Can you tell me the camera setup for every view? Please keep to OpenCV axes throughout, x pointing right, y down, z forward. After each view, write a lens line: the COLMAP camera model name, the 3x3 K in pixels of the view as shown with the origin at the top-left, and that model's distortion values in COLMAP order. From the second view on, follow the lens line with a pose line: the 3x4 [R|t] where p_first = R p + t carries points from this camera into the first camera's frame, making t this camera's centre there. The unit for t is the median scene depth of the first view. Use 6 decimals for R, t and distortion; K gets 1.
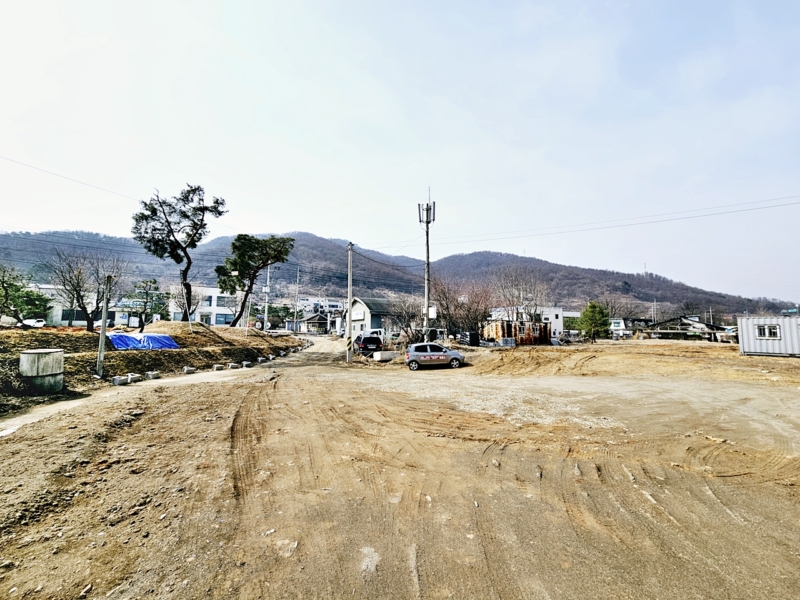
lens RADIAL K [[326.3, 0, 399.2], [0, 326.3, 301.7], [0, 0, 1]] dist [-0.001827, 0.001554]
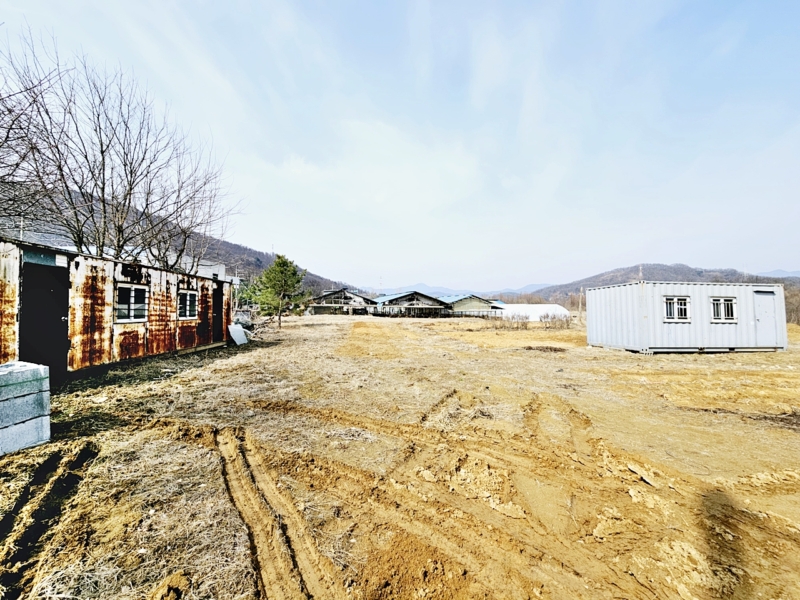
lens RADIAL K [[326.3, 0, 400.2], [0, 326.3, 299.5], [0, 0, 1]] dist [-0.001827, 0.001554]
pose [[0.509961, 0.016802, 0.860033, 0.150326], [-0.081358, 0.996269, 0.028778, 0.034702], [-0.856341, -0.084647, 0.509426, 0.394809]]
